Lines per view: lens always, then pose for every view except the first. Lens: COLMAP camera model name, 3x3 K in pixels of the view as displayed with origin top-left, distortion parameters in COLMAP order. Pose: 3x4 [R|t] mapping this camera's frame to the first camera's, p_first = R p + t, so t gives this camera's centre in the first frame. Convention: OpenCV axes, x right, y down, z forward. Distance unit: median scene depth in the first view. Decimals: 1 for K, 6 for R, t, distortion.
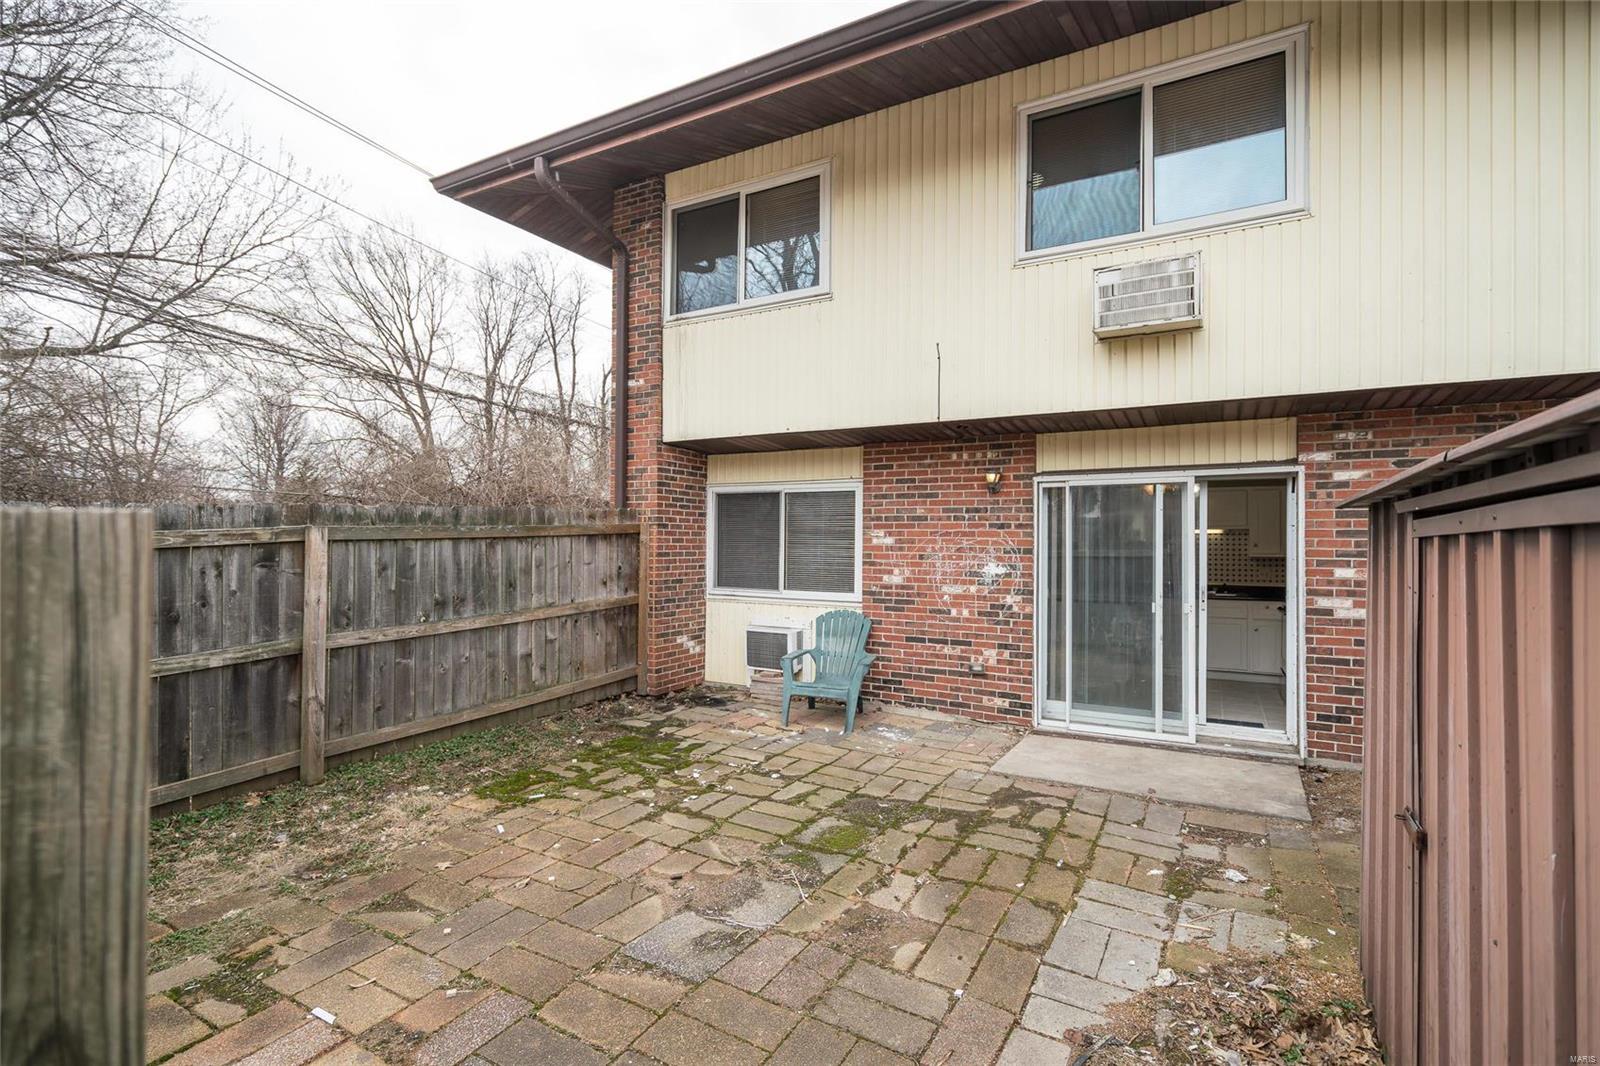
lens RADIAL K [[739.4, 0, 799.7], [0, 739.4, 530.6], [0, 0, 1]] dist [-0.012582, 0.006302]
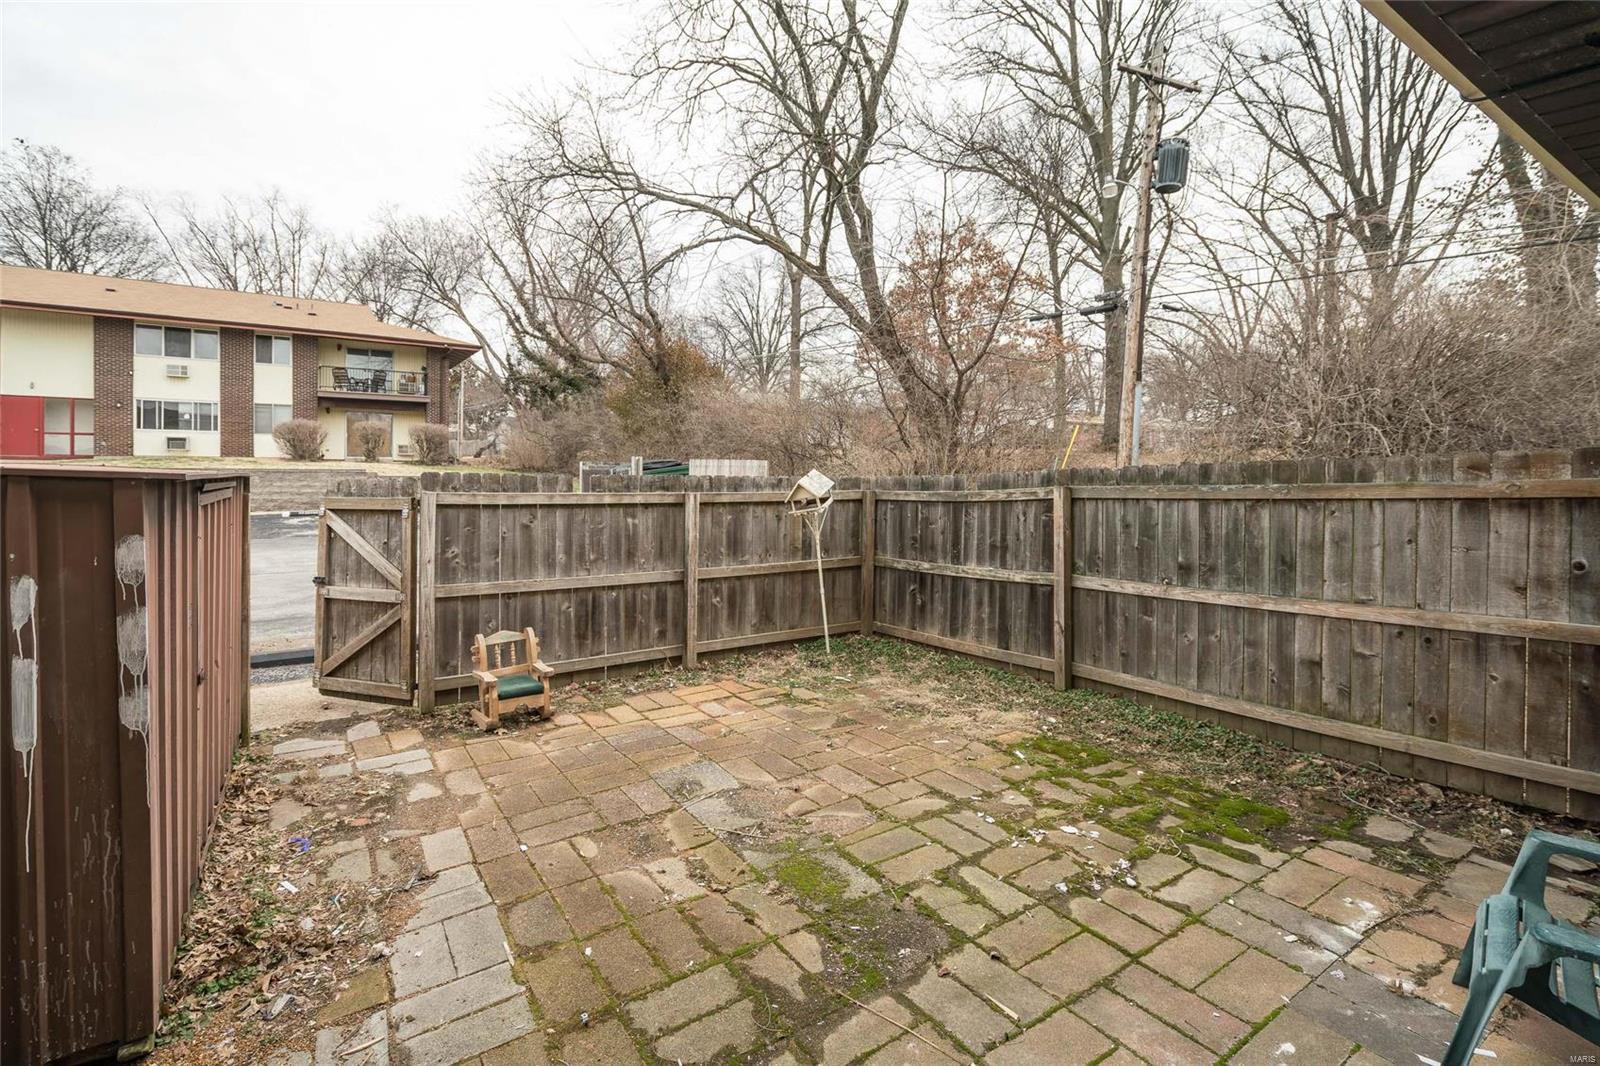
lens RADIAL K [[739.4, 0, 799.5], [0, 739.4, 487.1], [0, 0, 1]] dist [-0.012582, 0.006302]
pose [[-0.439270, 0.006371, -0.898332, 0.677107], [0.005315, 0.999976, 0.004493, -0.013473], [0.898339, -0.002801, -0.439293, 1.161065]]
